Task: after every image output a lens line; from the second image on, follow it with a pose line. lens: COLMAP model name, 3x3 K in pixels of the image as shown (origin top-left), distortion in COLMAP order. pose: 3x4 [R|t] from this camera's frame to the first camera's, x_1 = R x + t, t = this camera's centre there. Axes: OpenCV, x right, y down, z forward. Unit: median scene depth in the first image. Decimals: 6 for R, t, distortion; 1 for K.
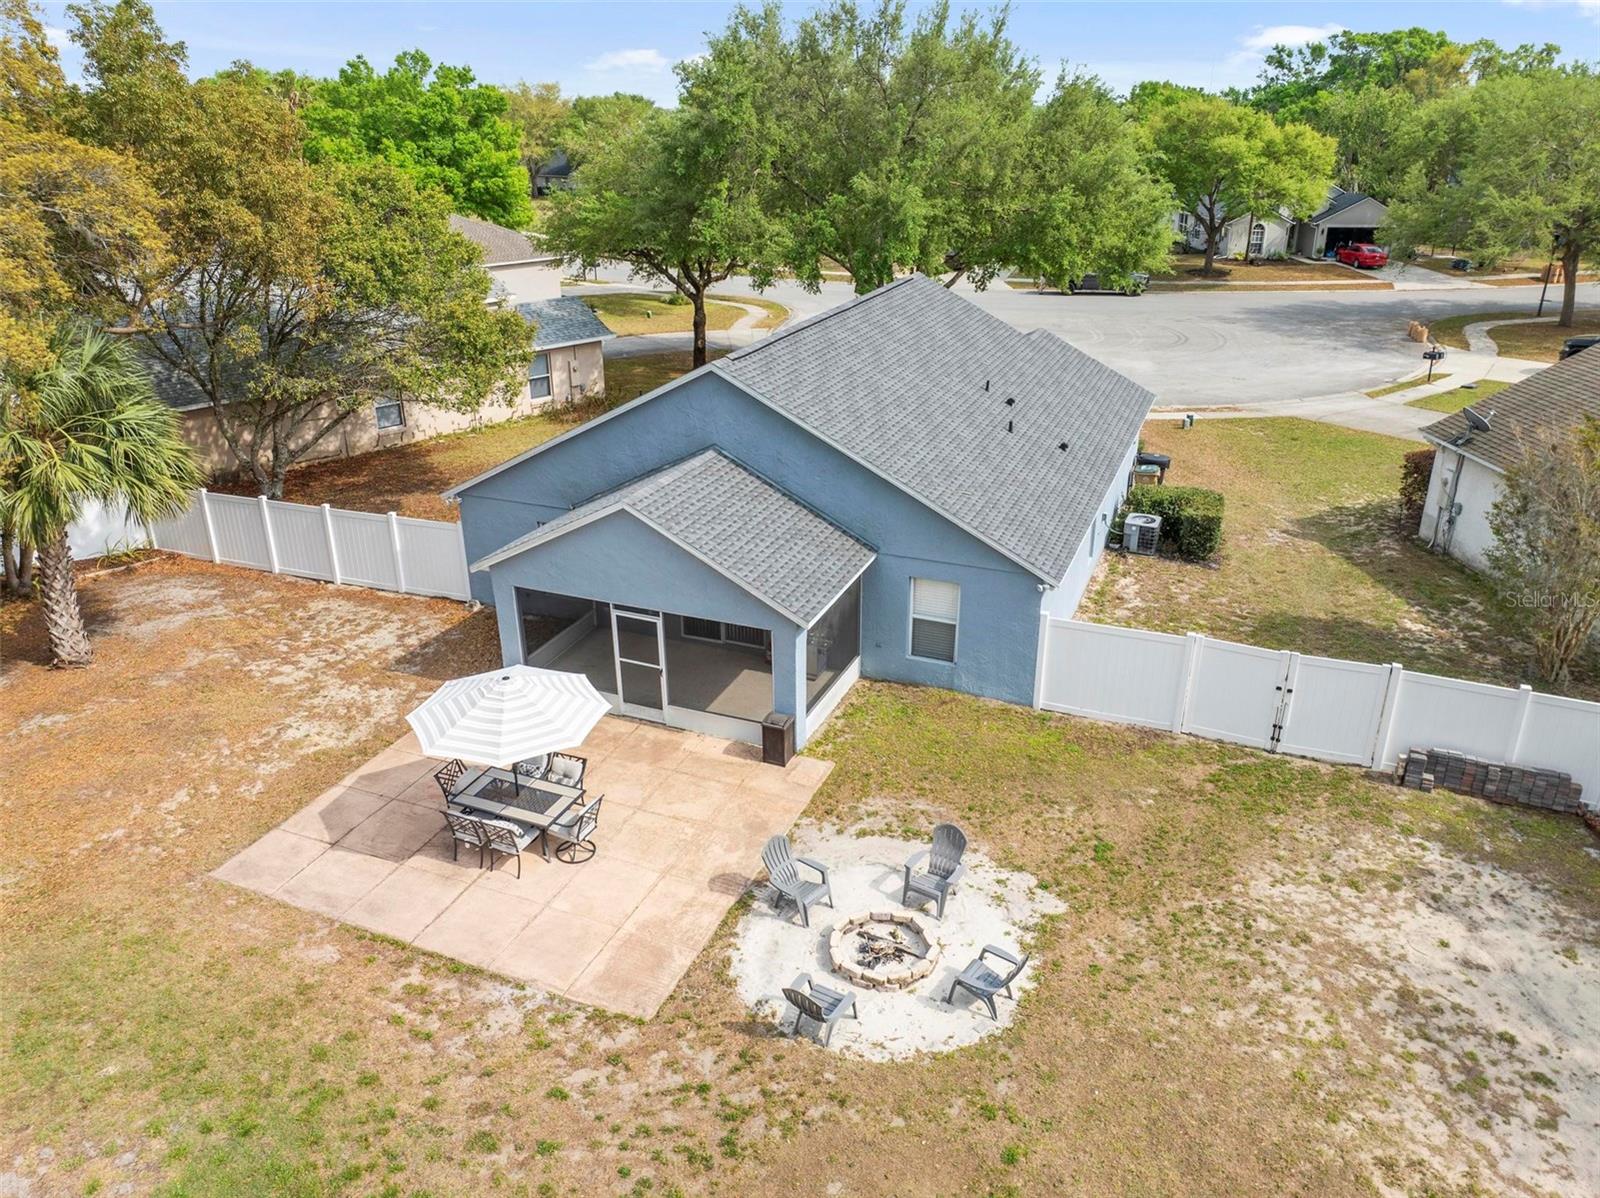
lens RADIAL K [[1135.4, 0, 801.2], [0, 1135.4, 591.3], [0, 0, 1]] dist [-0.053273, 0.027702]
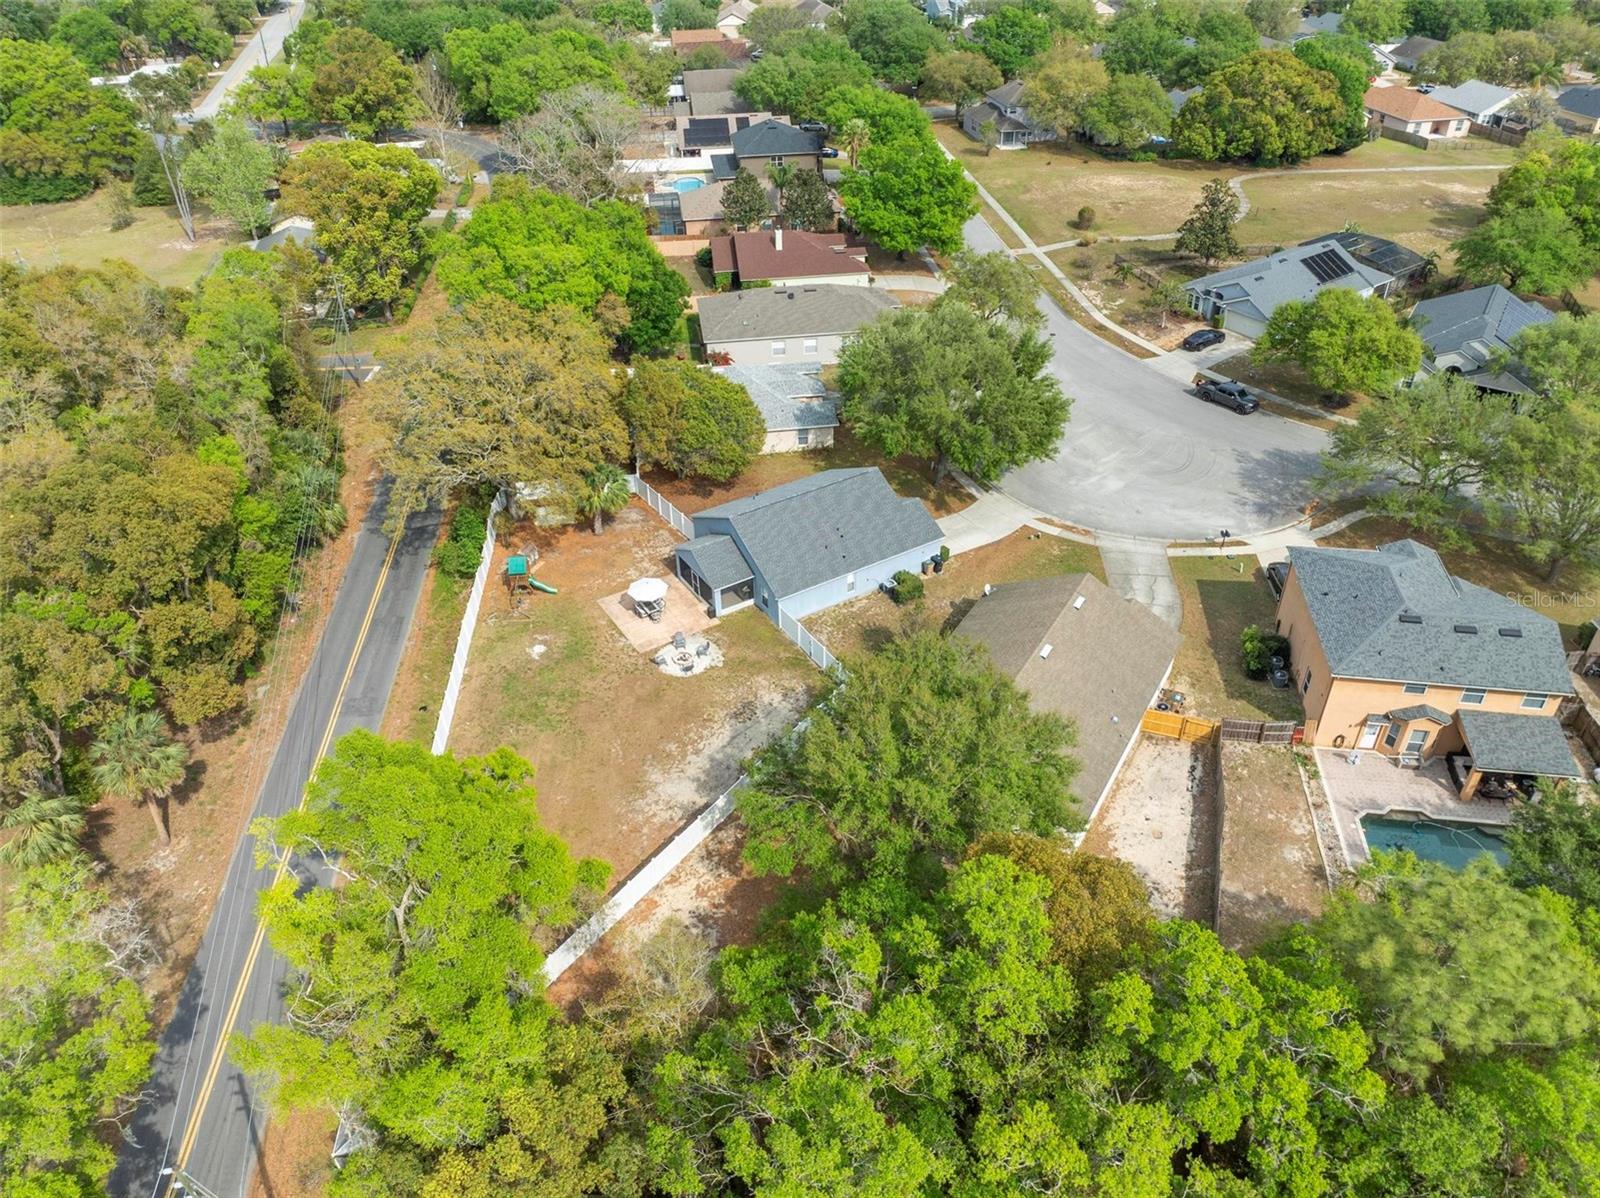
lens RADIAL K [[1135.4, 0, 799.4], [0, 1135.4, 595.7], [0, 0, 1]] dist [-0.053273, 0.027702]
pose [[0.815060, 0.331625, -0.475081, 2.210316], [-0.220009, 0.935722, 0.275718, -1.152815], [0.535979, -0.120205, 0.835630, -2.318193]]
